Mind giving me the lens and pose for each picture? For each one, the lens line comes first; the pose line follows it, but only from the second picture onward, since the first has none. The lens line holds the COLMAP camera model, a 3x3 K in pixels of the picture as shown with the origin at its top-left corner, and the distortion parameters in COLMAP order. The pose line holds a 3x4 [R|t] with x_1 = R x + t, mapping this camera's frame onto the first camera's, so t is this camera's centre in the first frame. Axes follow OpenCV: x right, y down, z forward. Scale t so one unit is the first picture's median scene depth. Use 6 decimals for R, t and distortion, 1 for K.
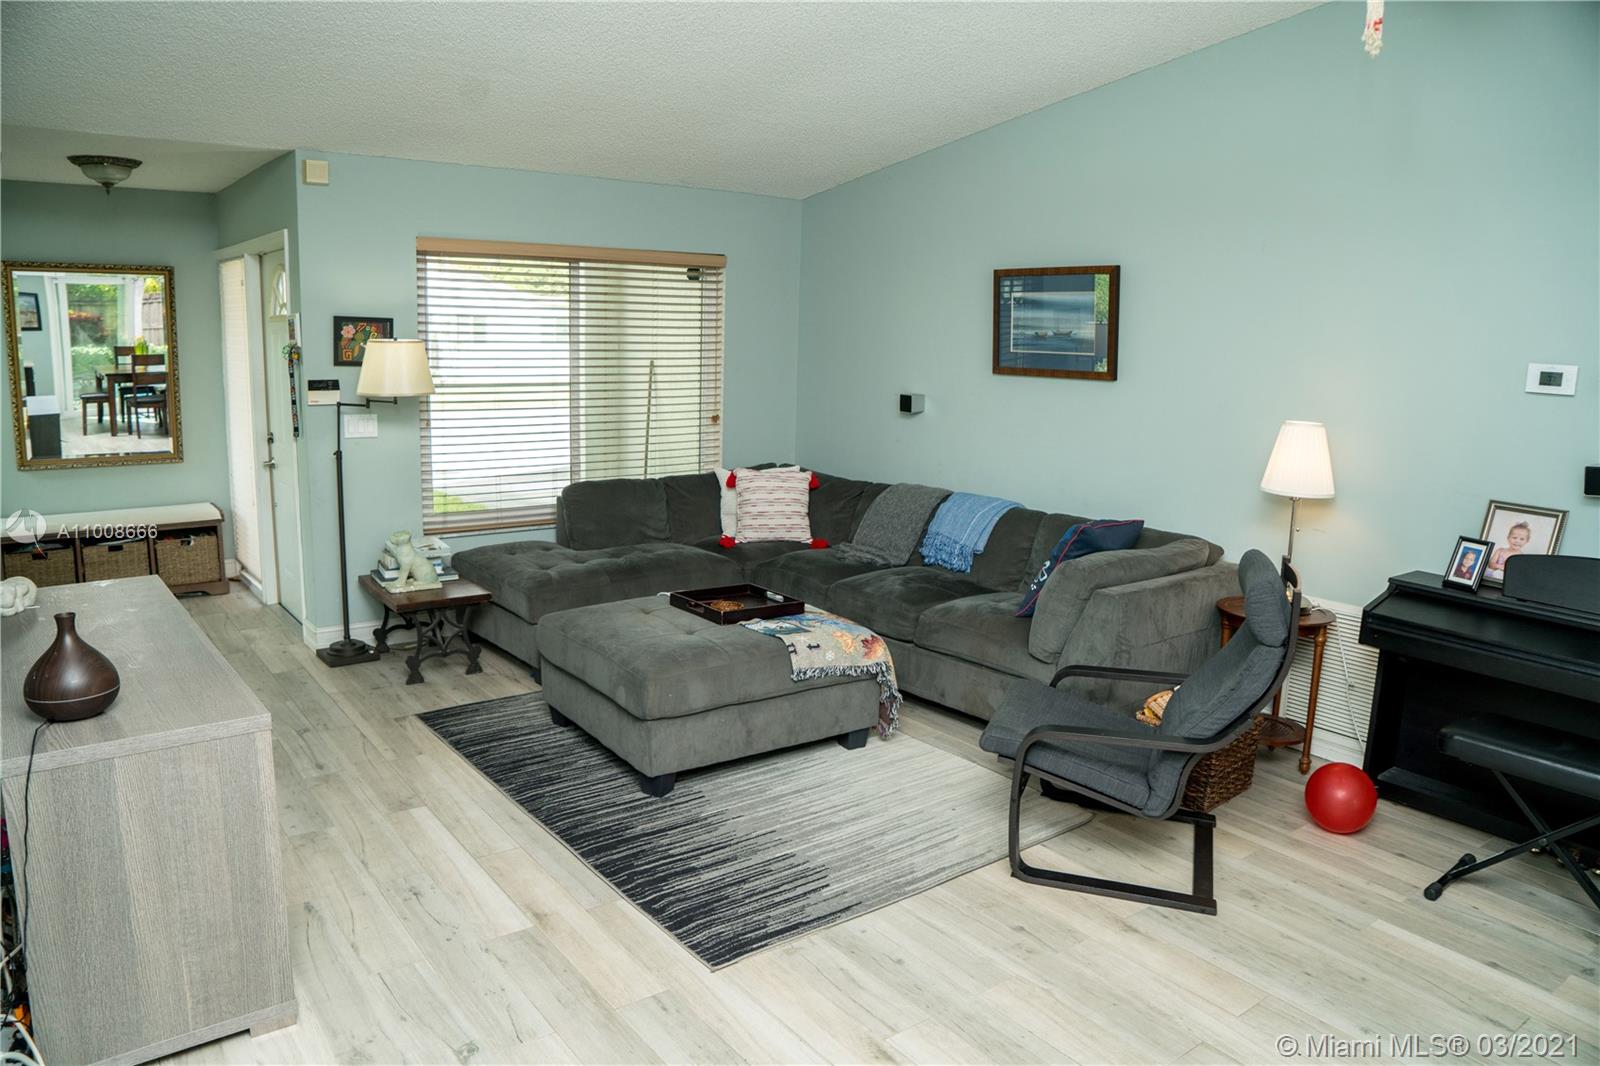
lens RADIAL K [[1095.6, 0, 799.0], [0, 1095.6, 541.8], [0, 0, 1]] dist [-0.151179, 0.072739]
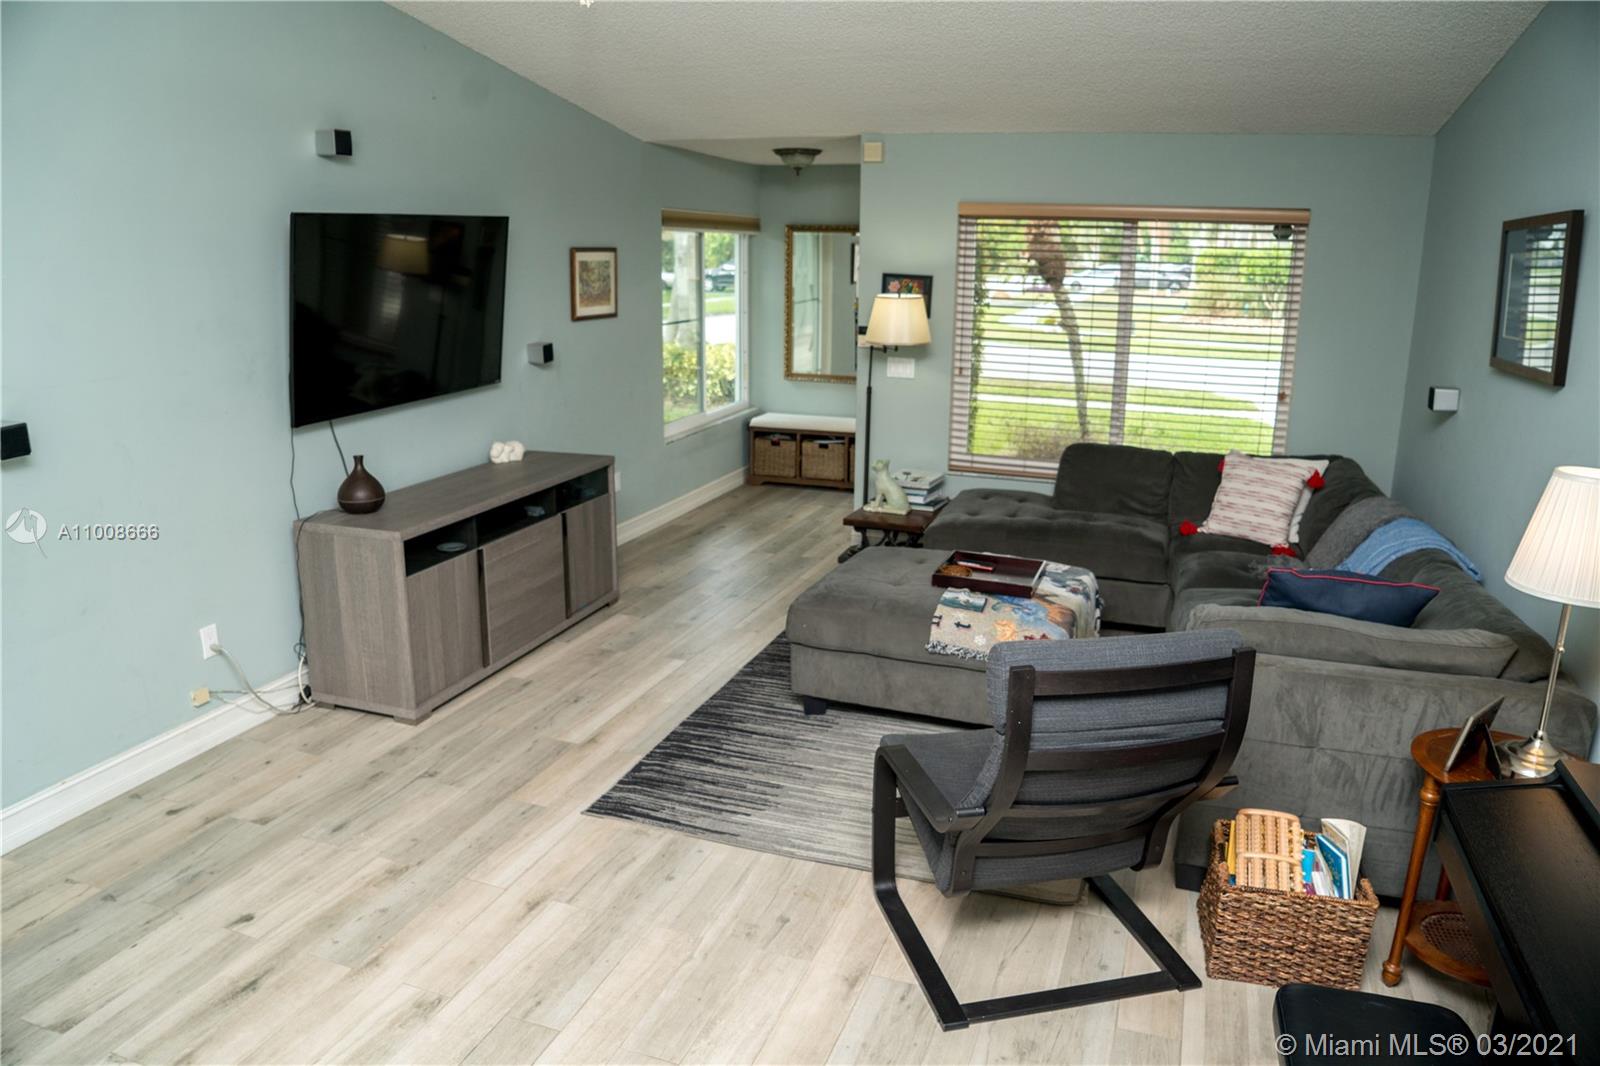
lens RADIAL K [[1095.6, 0, 799.0], [0, 1095.6, 541.8], [0, 0, 1]] dist [-0.151179, 0.072739]
pose [[0.546953, 0.197543, -0.813523, 0.831006], [-0.154859, 0.978865, 0.133576, -0.099293], [0.822716, 0.052921, 0.565985, 0.377513]]
